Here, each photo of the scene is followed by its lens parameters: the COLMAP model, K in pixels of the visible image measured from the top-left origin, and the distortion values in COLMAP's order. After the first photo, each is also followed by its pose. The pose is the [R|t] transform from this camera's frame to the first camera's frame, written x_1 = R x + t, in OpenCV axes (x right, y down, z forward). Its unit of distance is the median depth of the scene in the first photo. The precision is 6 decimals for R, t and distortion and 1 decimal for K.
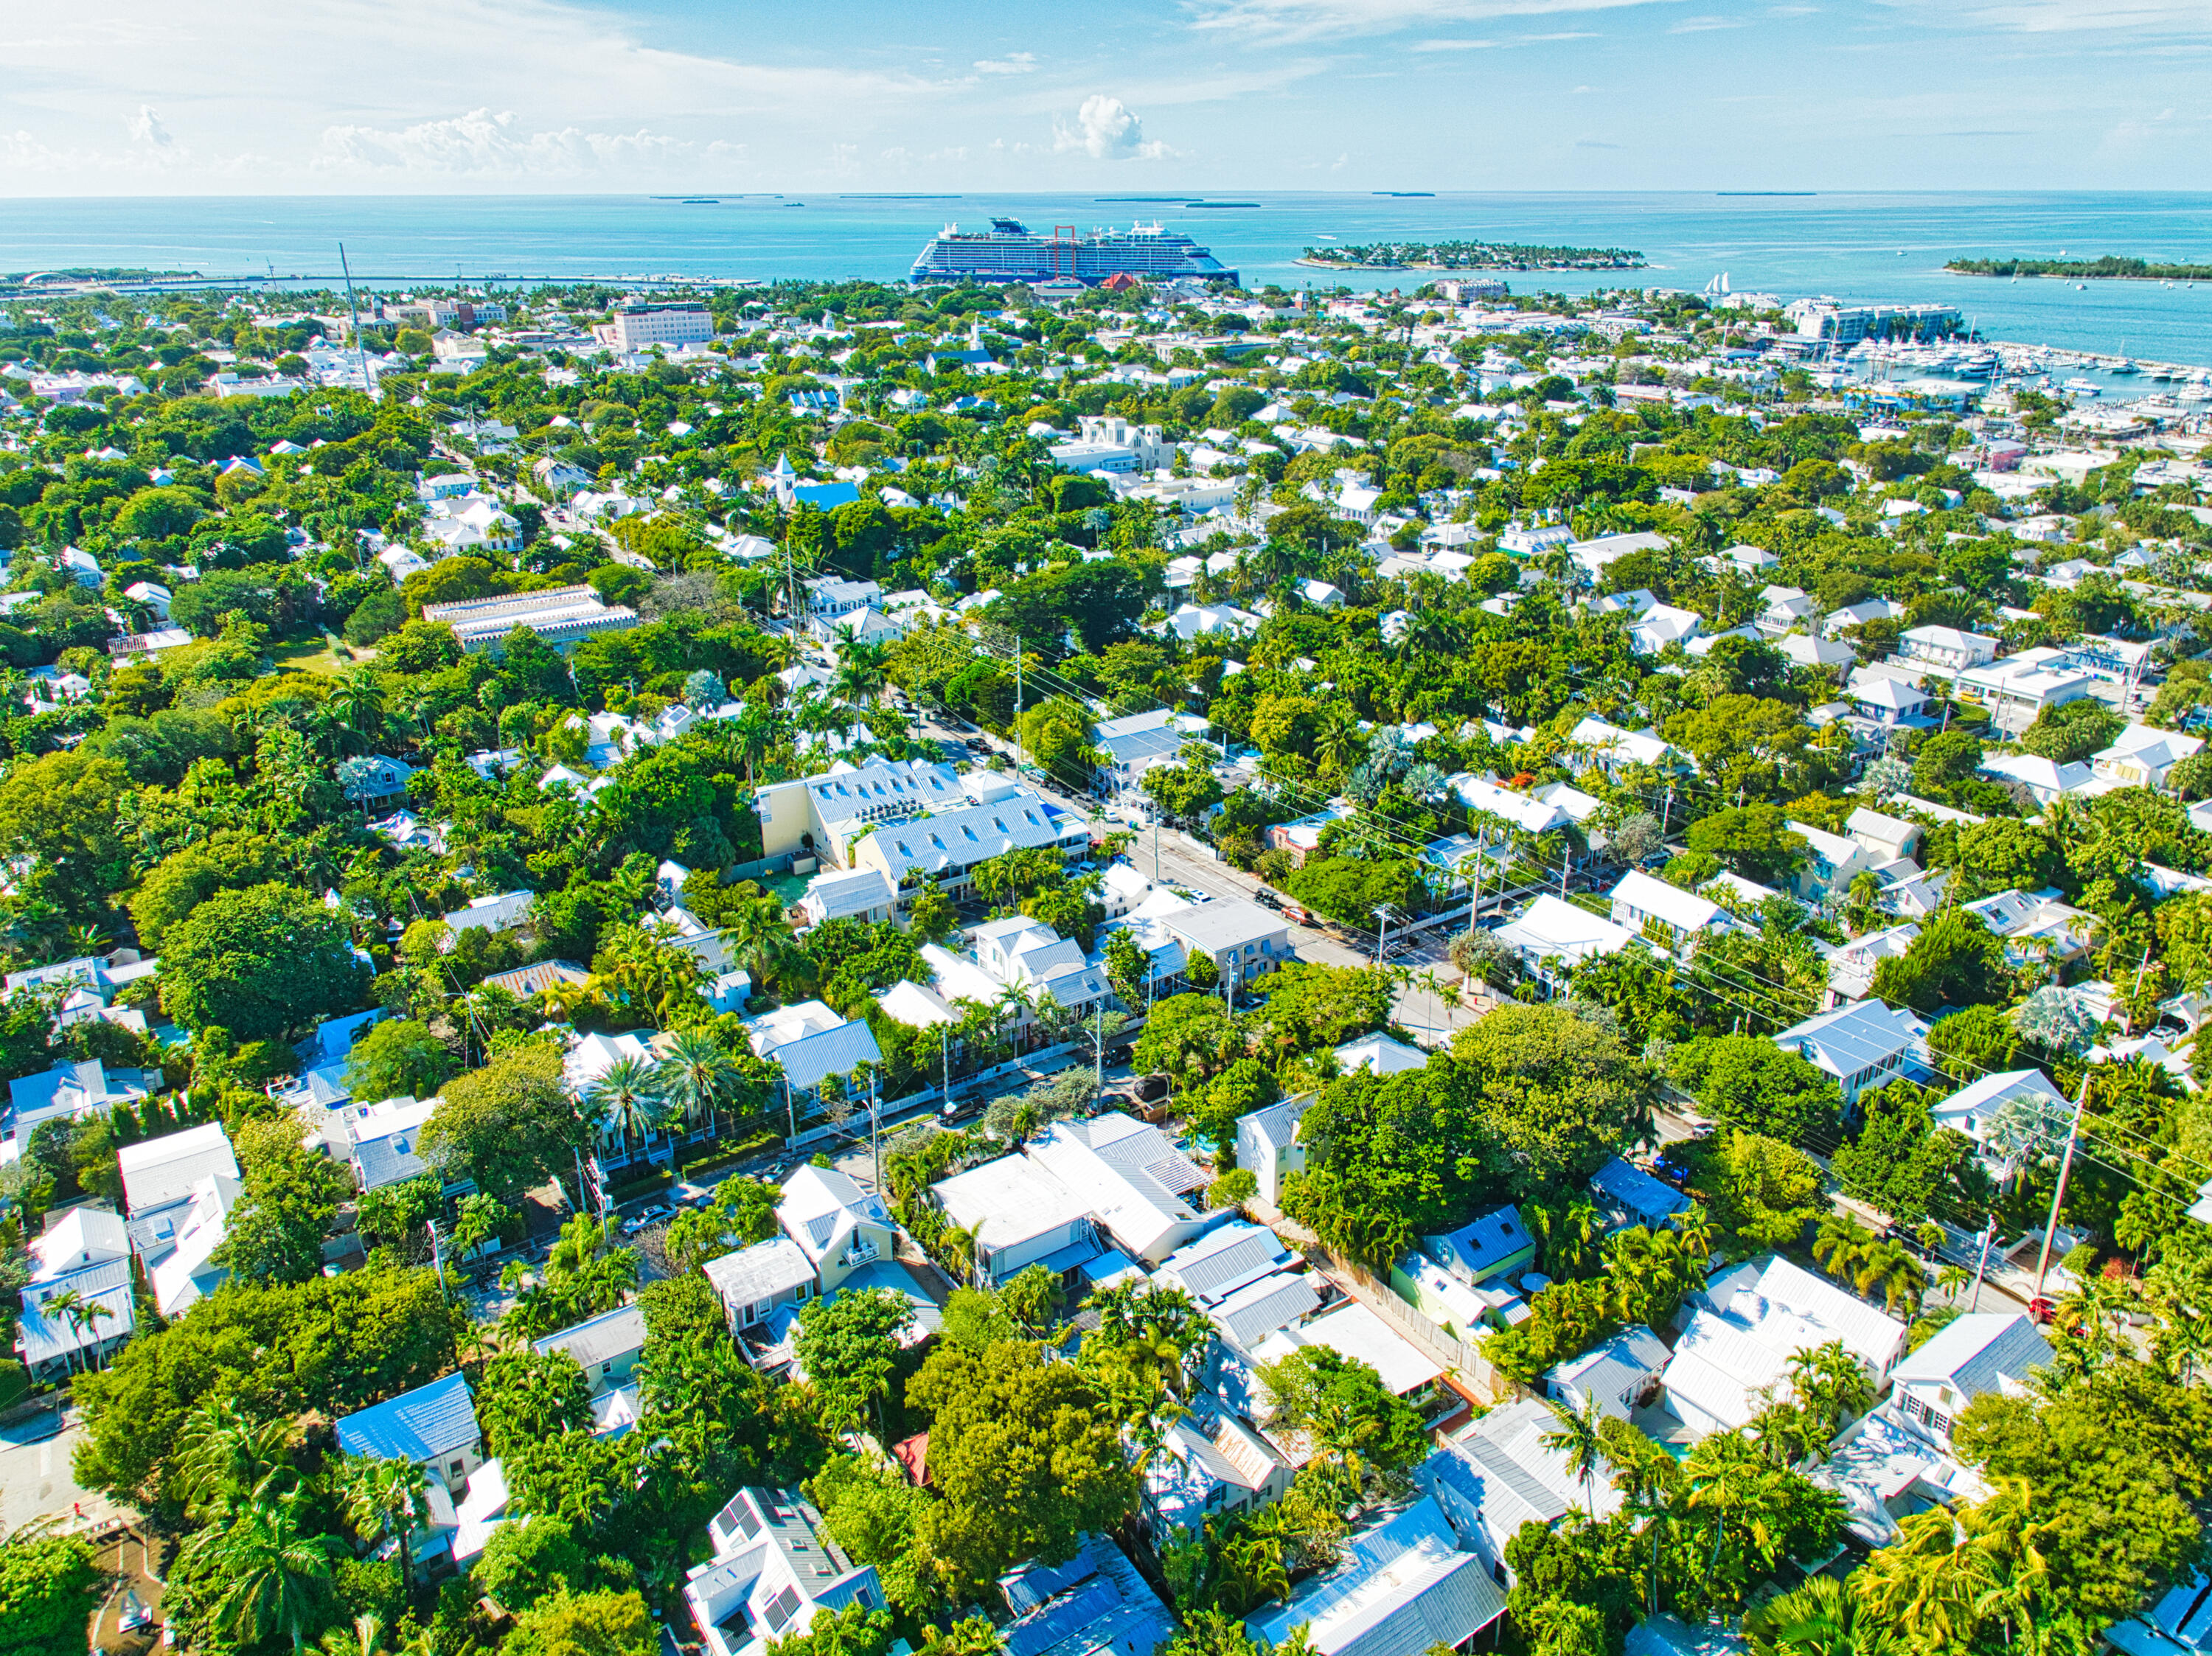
lens RADIAL K [[1526.5, 0, 1106.0], [0, 1526.5, 828.0], [0, 0, 1]] dist [-0.010536, -0.006222]
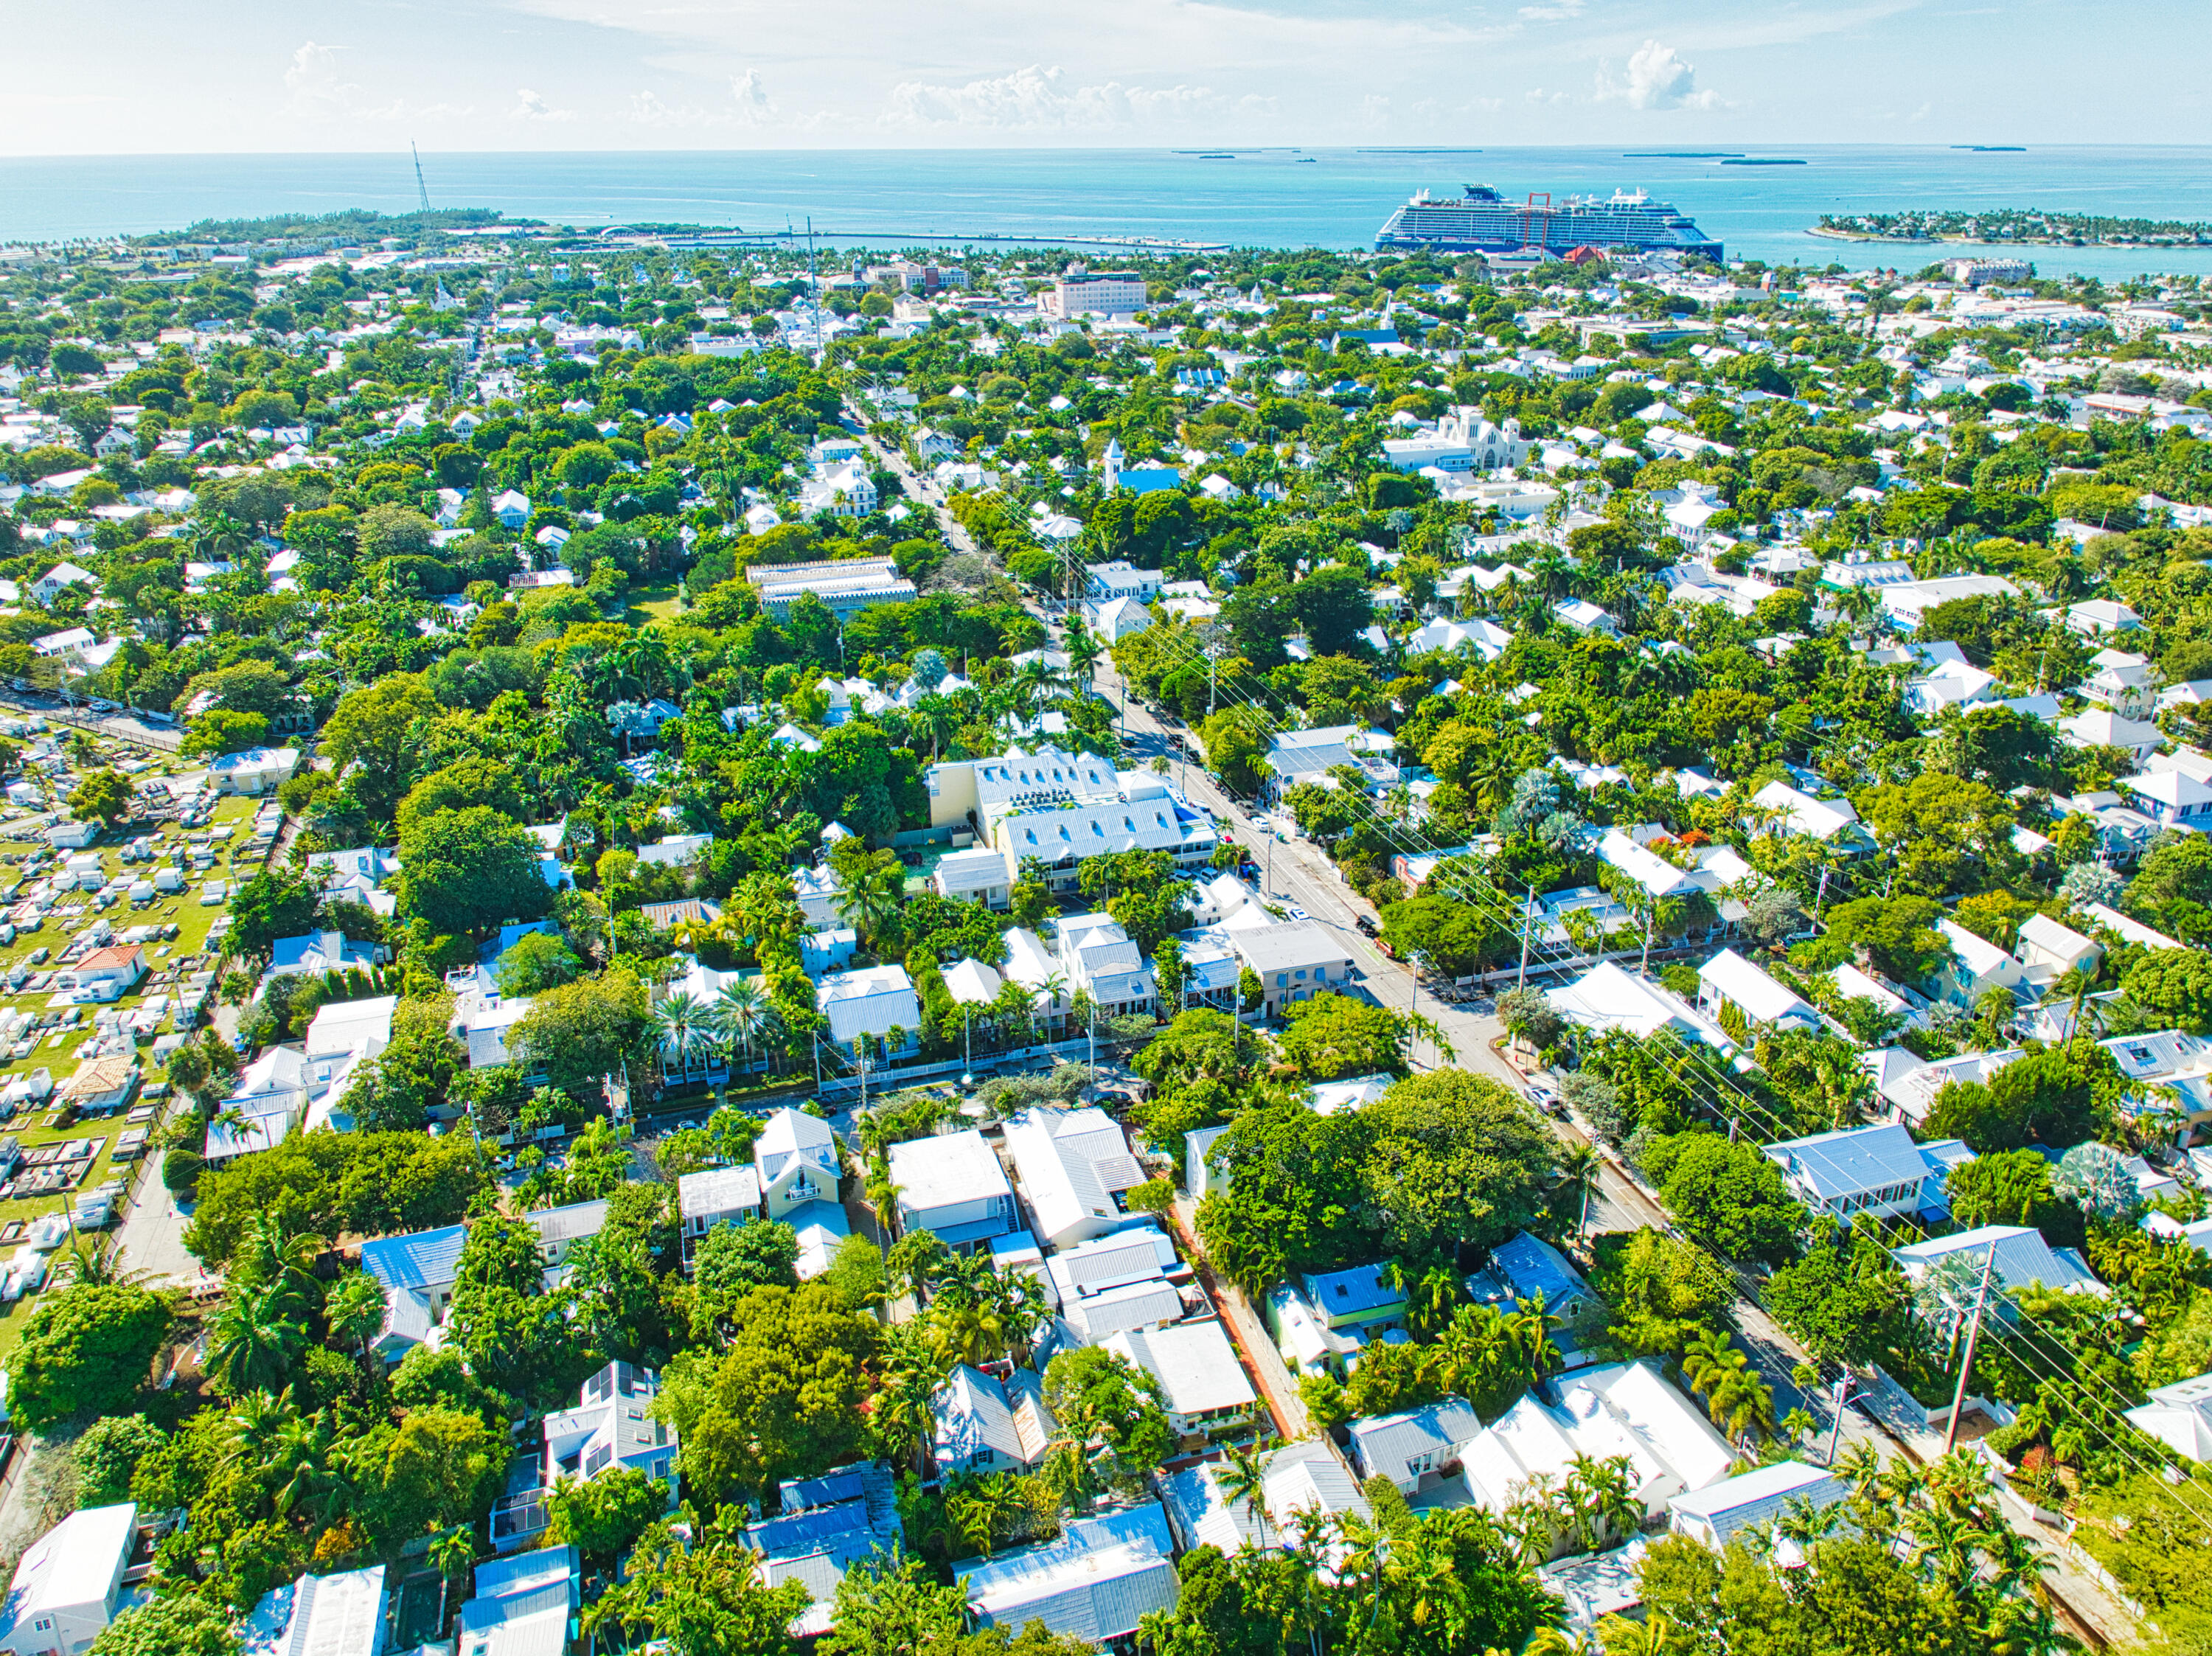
lens RADIAL K [[1528.1, 0, 1106.0], [0, 1528.1, 828.0], [0, 0, 1]] dist [-0.014857, -0.003949]
pose [[0.954803, 0.116816, -0.273322, 0.184312], [-0.110389, 0.993130, 0.038834, -0.034614], [0.275981, -0.006907, 0.961138, -0.024341]]
